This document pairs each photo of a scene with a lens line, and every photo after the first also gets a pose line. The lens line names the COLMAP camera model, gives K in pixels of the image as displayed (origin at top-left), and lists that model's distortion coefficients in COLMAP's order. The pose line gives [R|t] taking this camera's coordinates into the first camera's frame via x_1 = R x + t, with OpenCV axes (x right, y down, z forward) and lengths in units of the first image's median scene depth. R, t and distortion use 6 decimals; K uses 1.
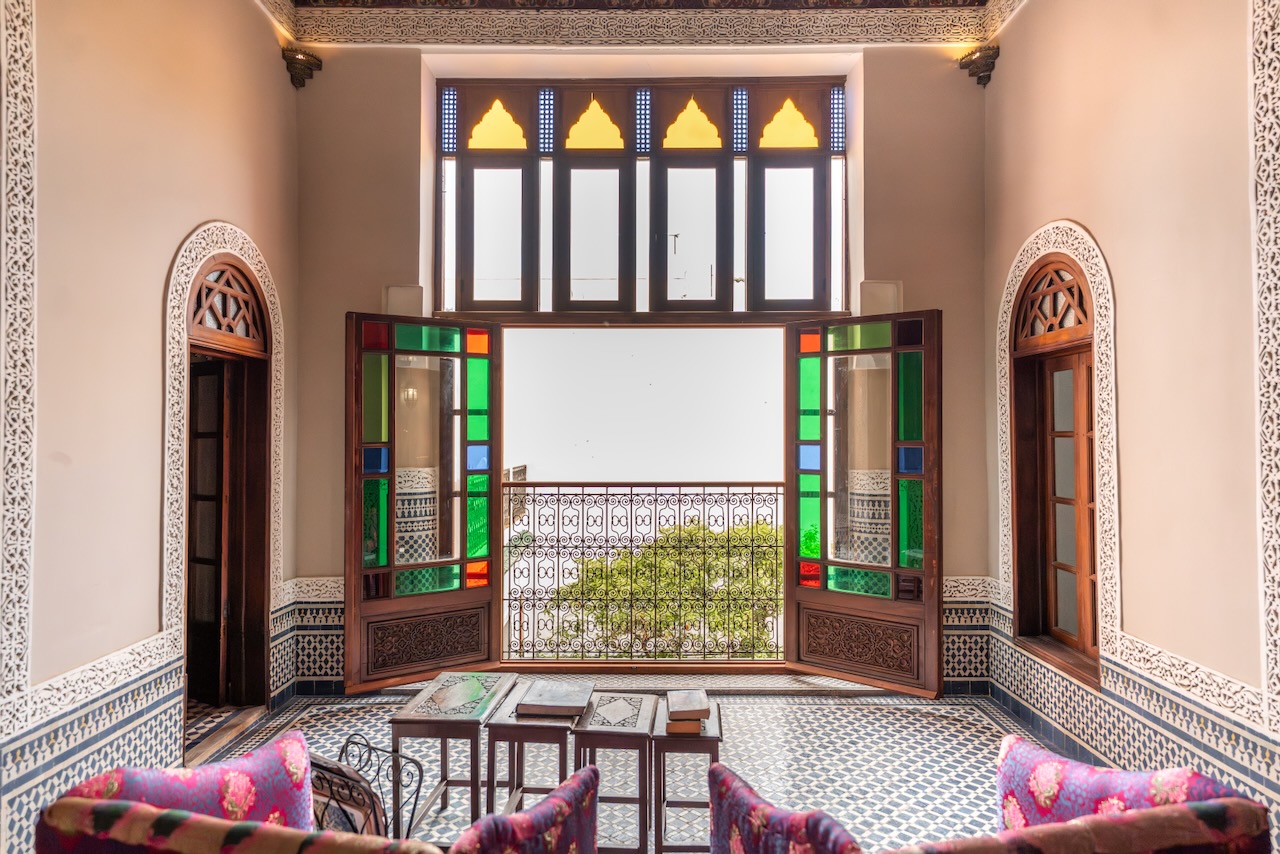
lens RADIAL K [[767.8, 0, 640.0], [0, 767.8, 427.0], [0, 0, 1]] dist [0.019885, -0.000231]
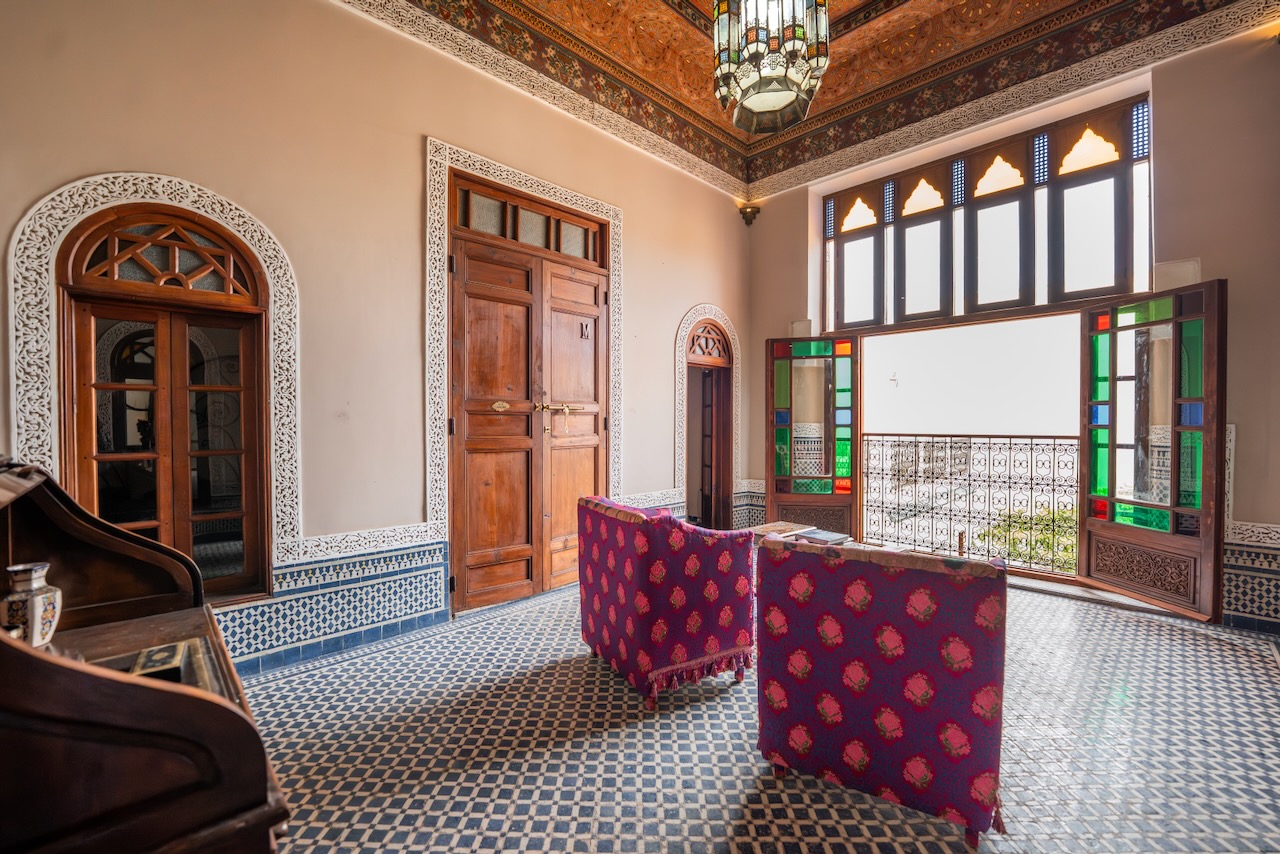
lens RADIAL K [[518.9, 0, 640.0], [0, 518.9, 427.0], [0, 0, 1]] dist [-0.033184, 0.005024]
pose [[0.698255, 0.006555, -0.715819, 0.281328], [0.011119, 0.999738, 0.020002, 0.033574], [0.715762, -0.021926, 0.698000, -0.100025]]
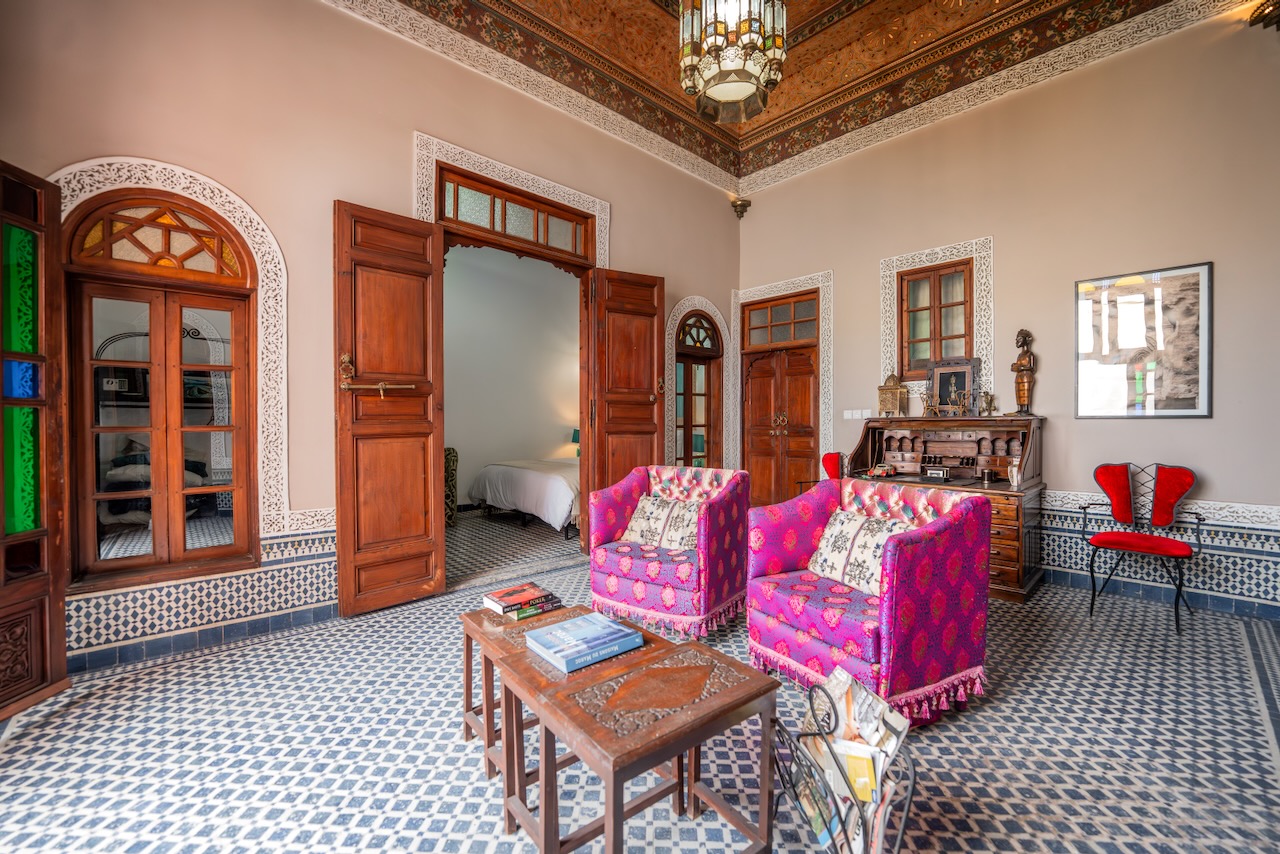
lens RADIAL K [[520.7, 0, 640.0], [0, 520.7, 427.0], [0, 0, 1]] dist [-0.001802, -0.000193]
pose [[-0.680120, -0.004943, 0.733084, -0.343121], [-0.009411, 0.999954, -0.001988, 0.075448], [-0.733040, -0.008251, -0.680135, 0.817683]]
